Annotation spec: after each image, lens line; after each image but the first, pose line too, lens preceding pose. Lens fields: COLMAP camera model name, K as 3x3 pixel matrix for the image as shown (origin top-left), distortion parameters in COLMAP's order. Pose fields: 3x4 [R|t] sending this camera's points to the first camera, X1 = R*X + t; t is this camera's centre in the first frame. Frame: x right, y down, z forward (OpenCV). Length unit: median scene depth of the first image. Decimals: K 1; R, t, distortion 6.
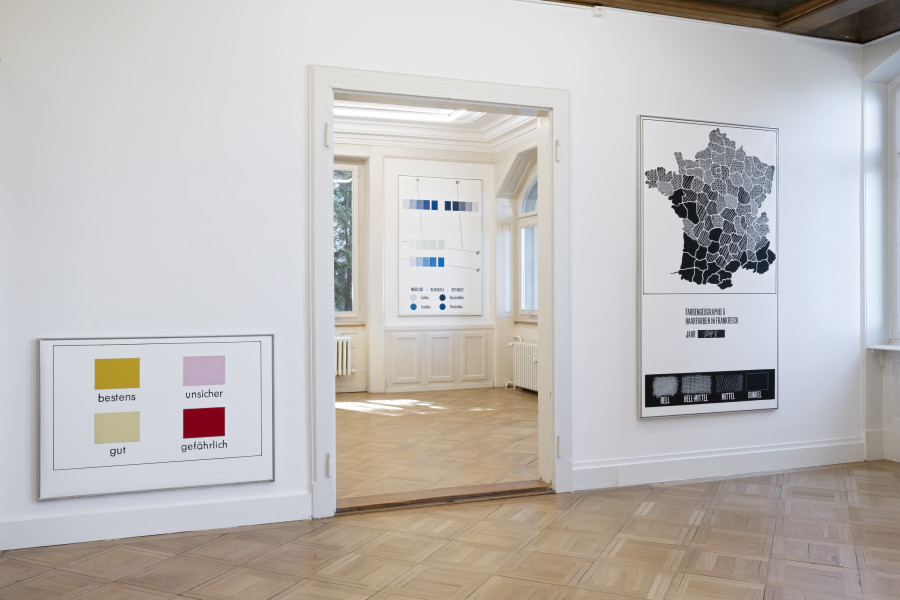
lens RADIAL K [[761.0, 0, 453.2], [0, 761.0, 296.7], [0, 0, 1]] dist [-0.001825, 0.002724]
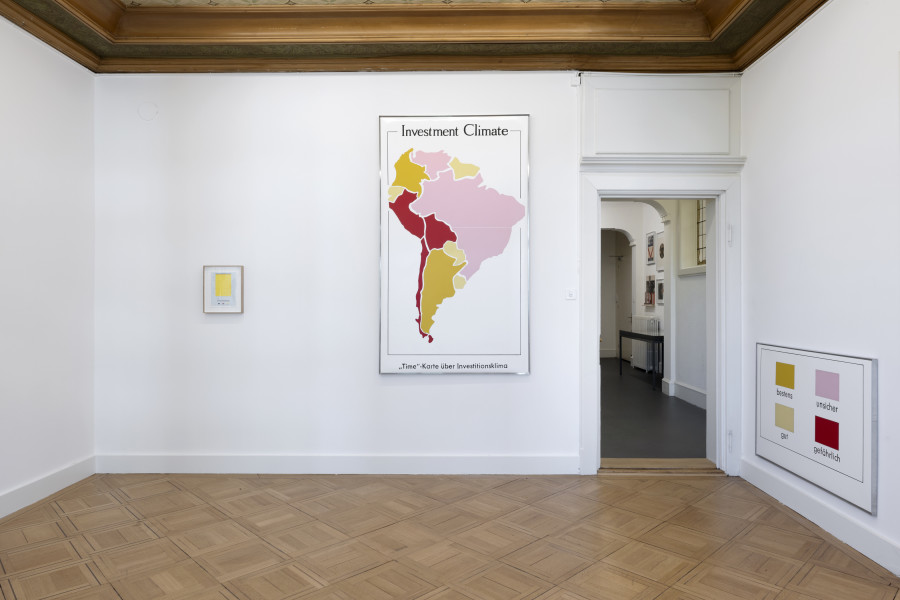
lens RADIAL K [[567.5, 0, 458.9], [0, 567.5, 301.6], [0, 0, 1]] dist [-0.015195, 0.007260]
pose [[-0.350352, 0.002408, -0.936615, 0.620270], [-0.002794, 0.999990, 0.003616, -0.023733], [0.936614, 0.003884, -0.350342, 0.796544]]
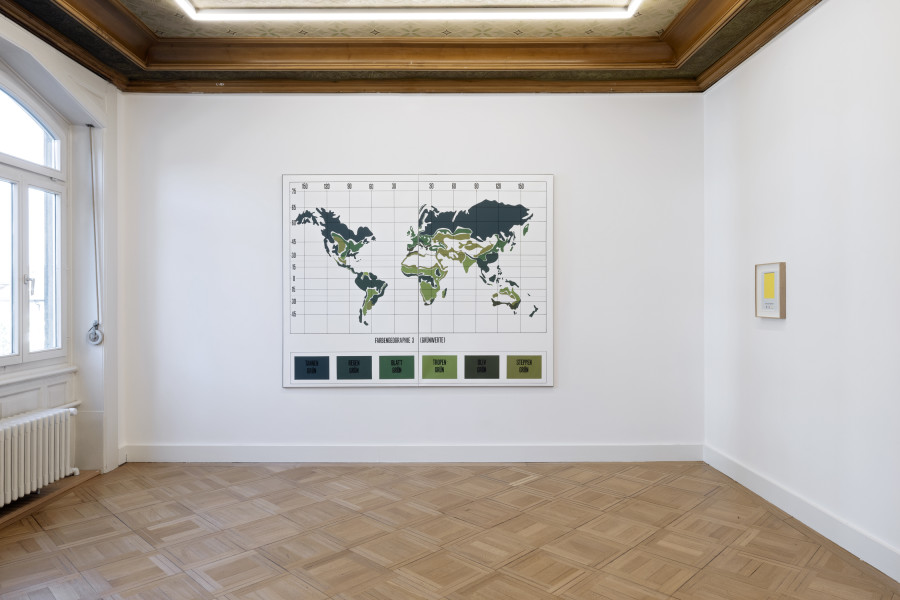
lens RADIAL K [[600.0, 0, 436.7], [0, 600.0, 298.4], [0, 0, 1]] dist [-0.012861, 0.003857]
pose [[-0.936461, 0.003667, 0.350752, -0.036294], [0.006378, 0.999958, 0.006575, -0.038306], [-0.350713, 0.008394, -0.936445, 1.107600]]
